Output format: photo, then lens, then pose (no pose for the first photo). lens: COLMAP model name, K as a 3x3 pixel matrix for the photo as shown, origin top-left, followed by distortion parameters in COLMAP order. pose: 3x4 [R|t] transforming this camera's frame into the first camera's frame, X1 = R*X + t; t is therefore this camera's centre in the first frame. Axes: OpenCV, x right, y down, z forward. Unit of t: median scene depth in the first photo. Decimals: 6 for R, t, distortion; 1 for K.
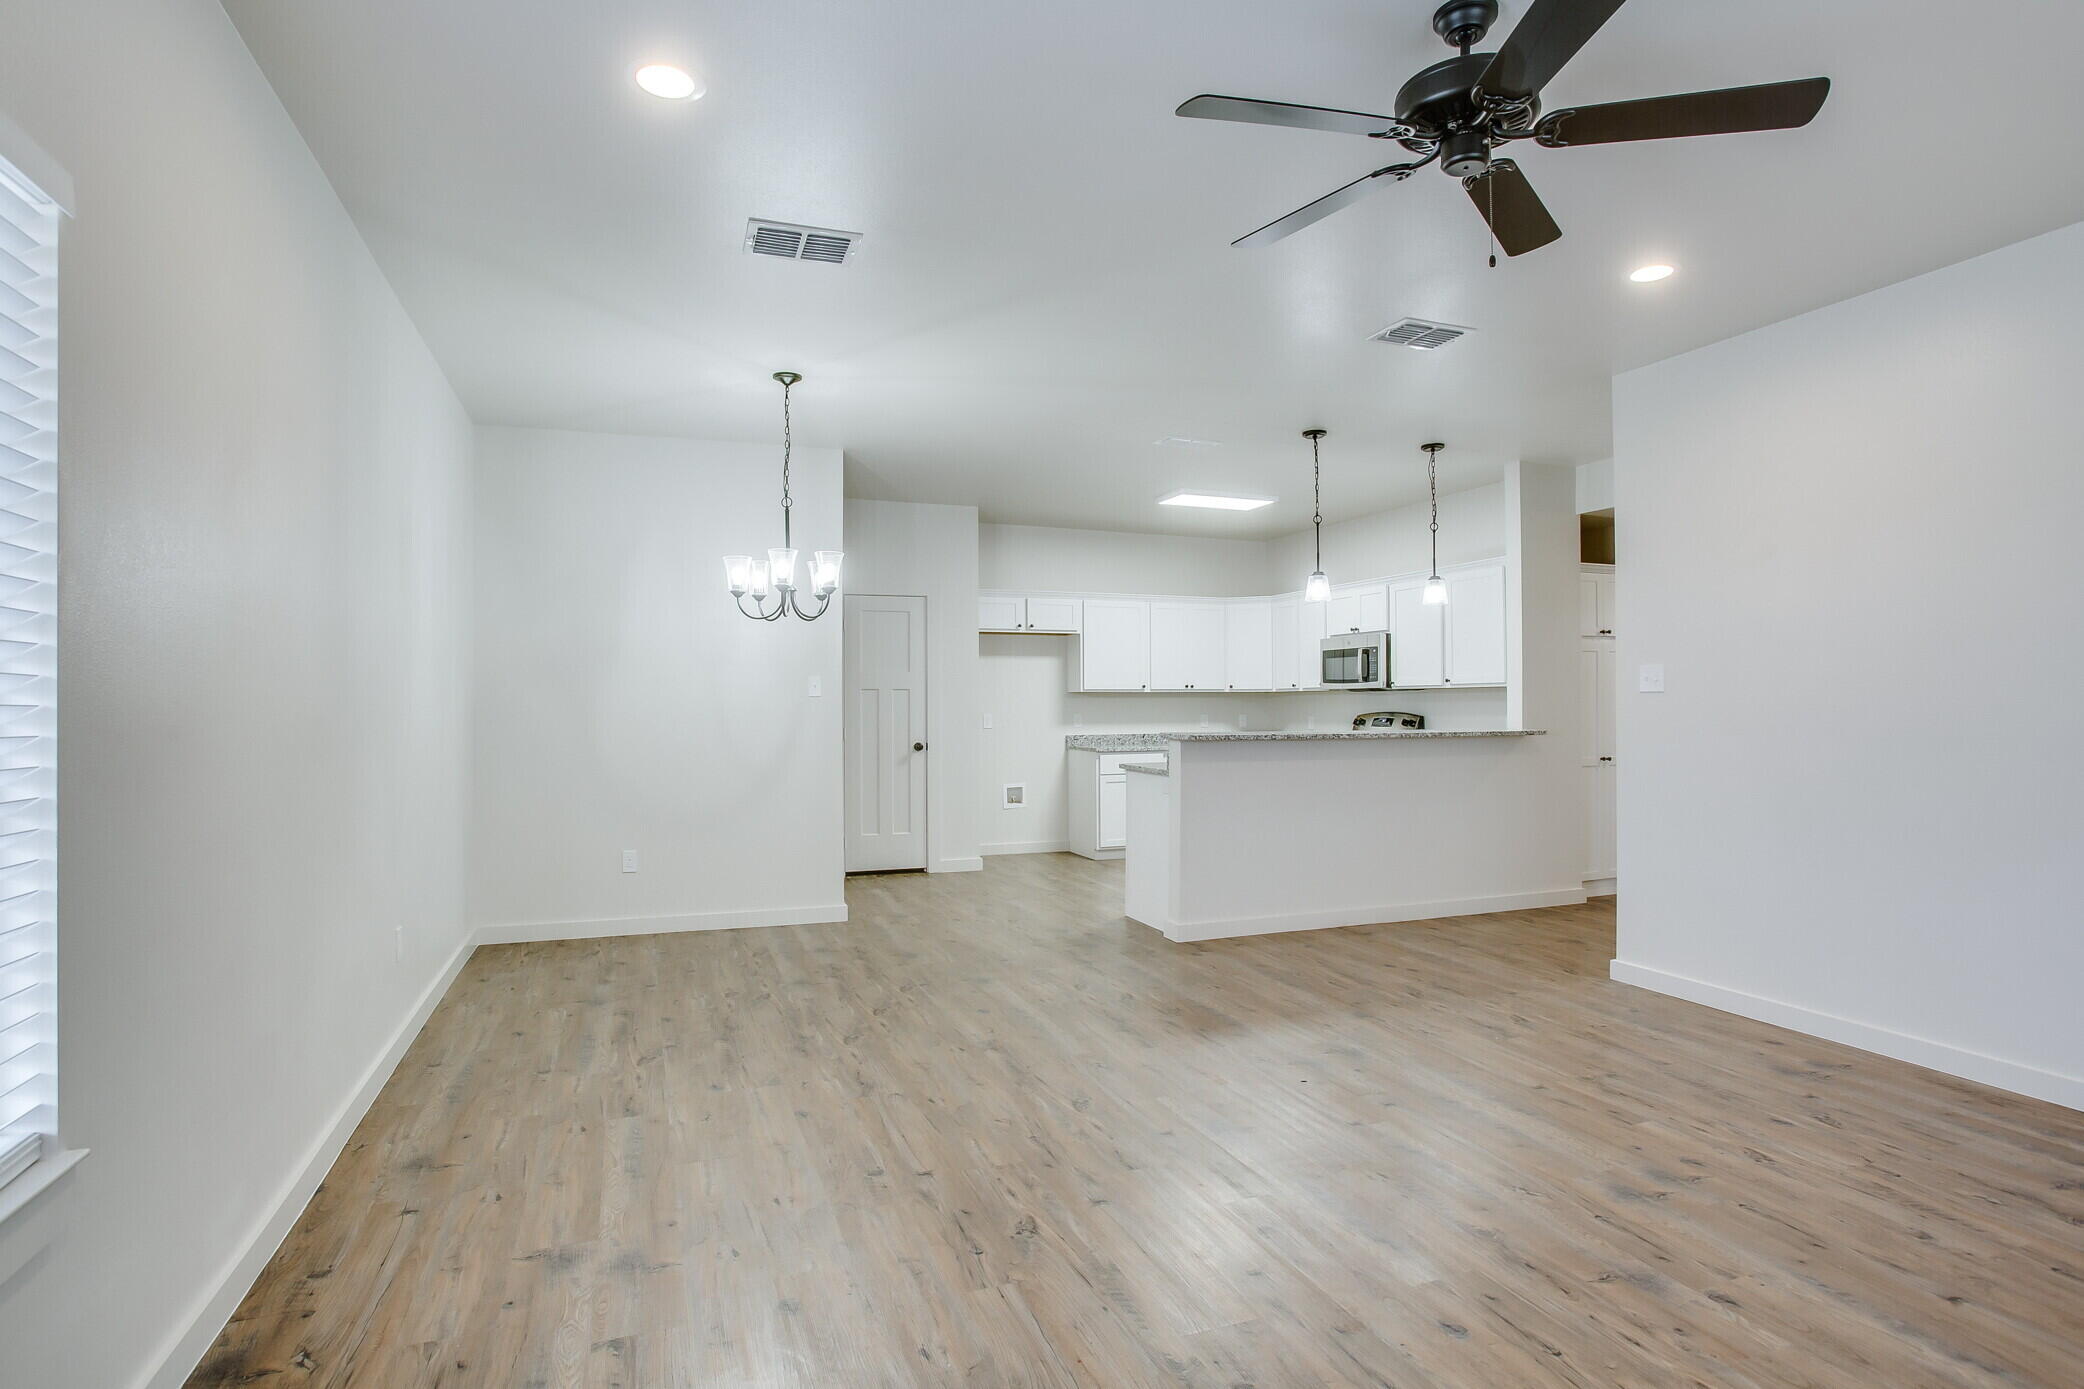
lens RADIAL K [[1070.5, 0, 1042.0], [0, 1070.5, 694.5], [0, 0, 1]] dist [-0.073277, 0.038680]
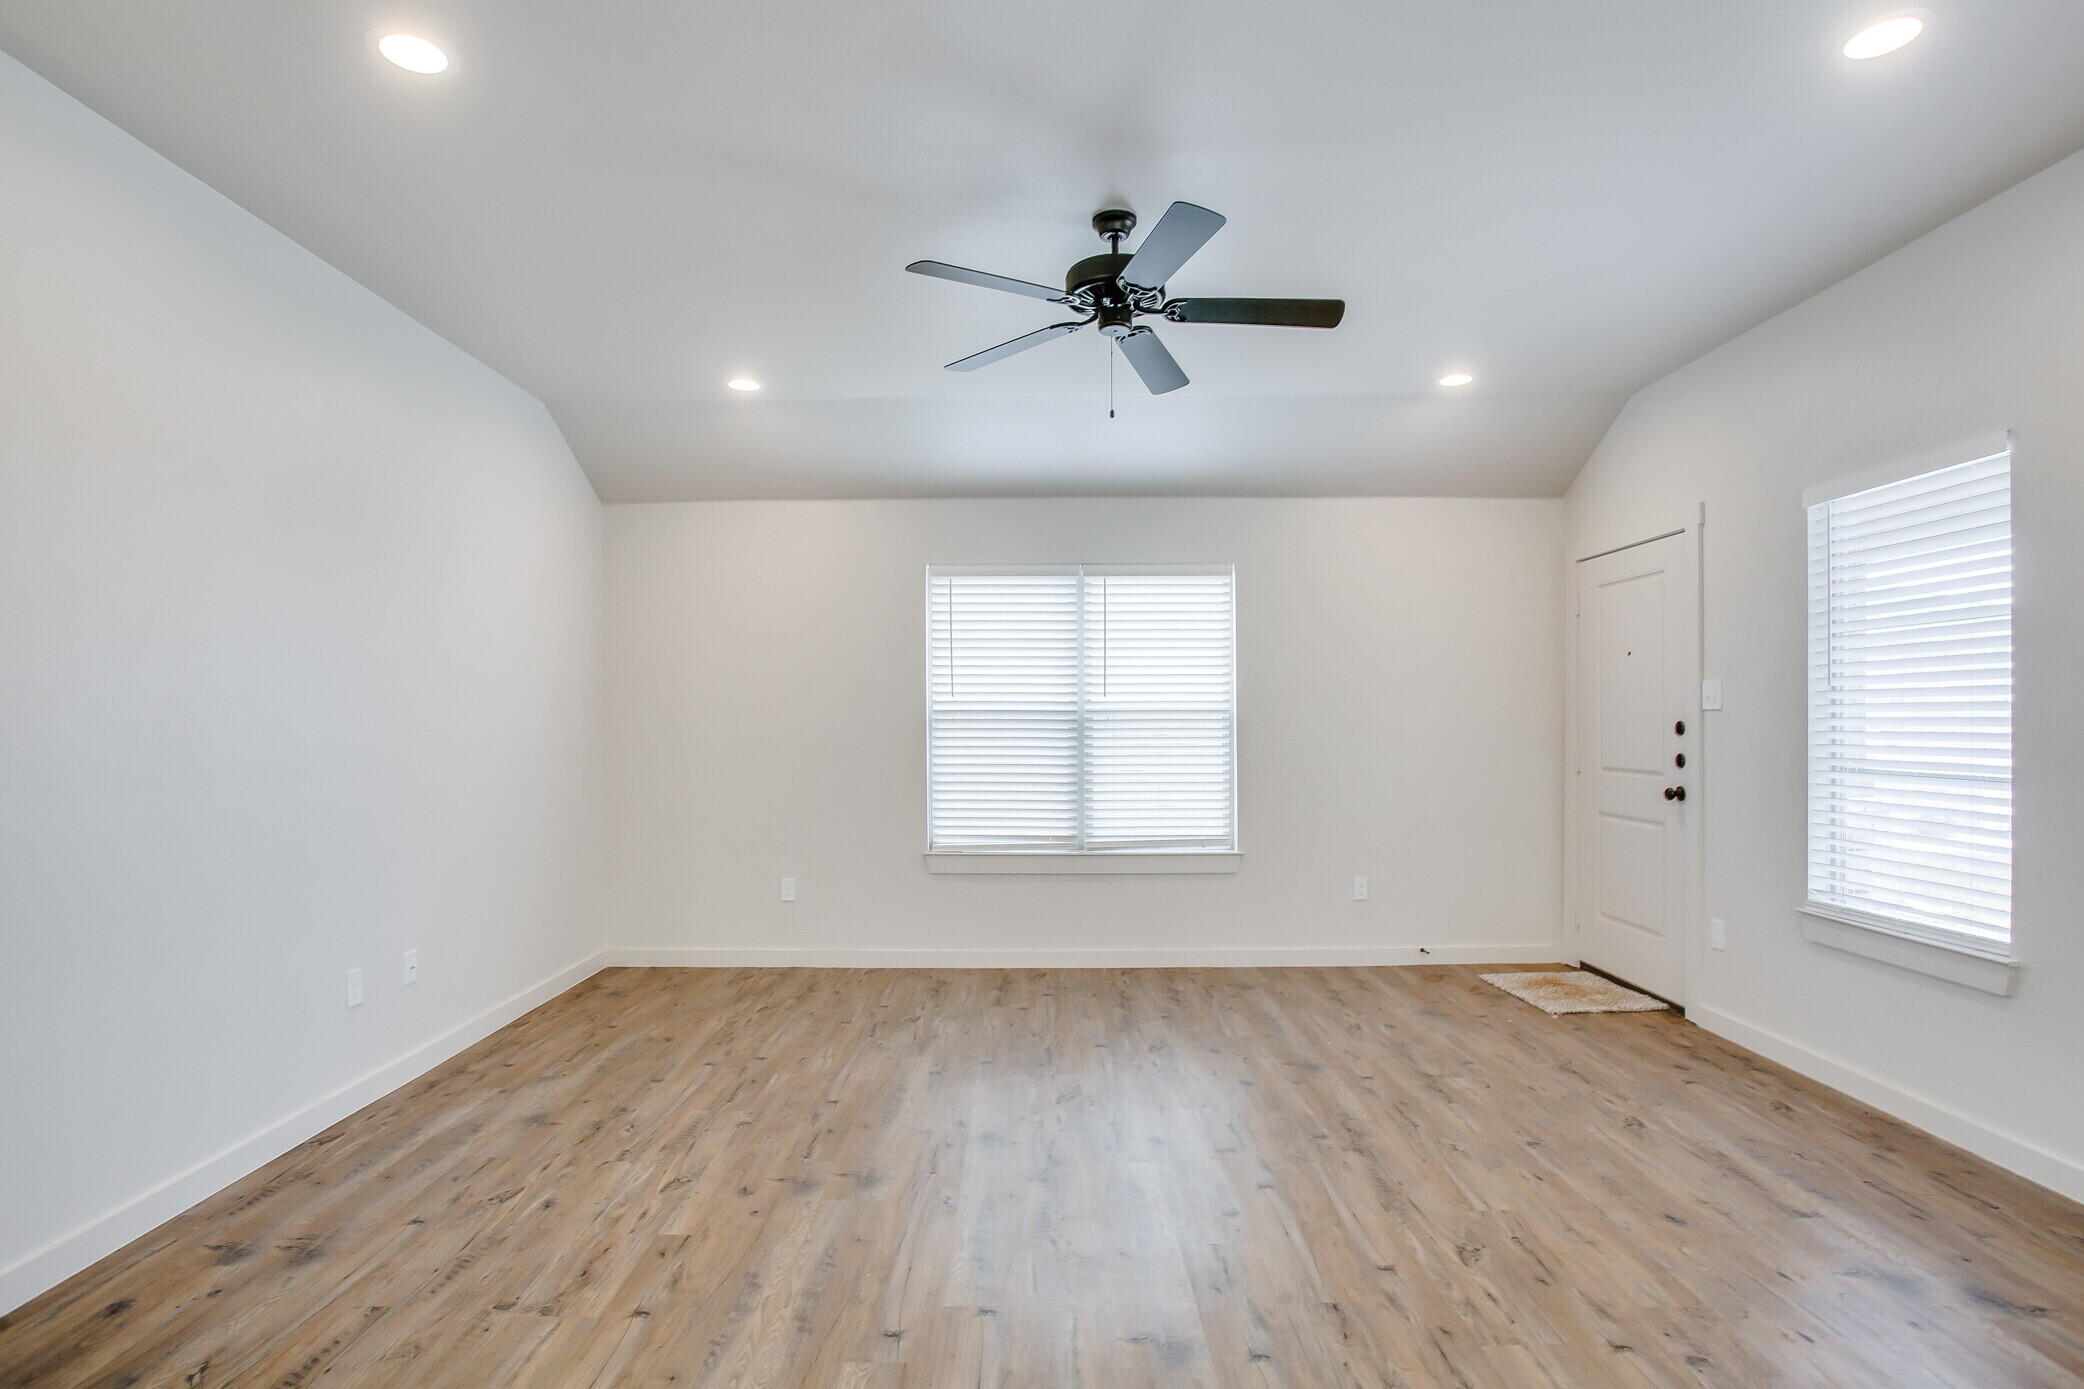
lens RADIAL K [[1070.5, 0, 1042.0], [0, 1070.5, 694.5], [0, 0, 1]] dist [-0.073277, 0.038680]
pose [[-0.937512, 0.015455, 0.347610, 0.058018], [0.004978, 0.999507, -0.031014, 0.069634], [-0.347918, -0.027345, -0.937126, 9.654371]]
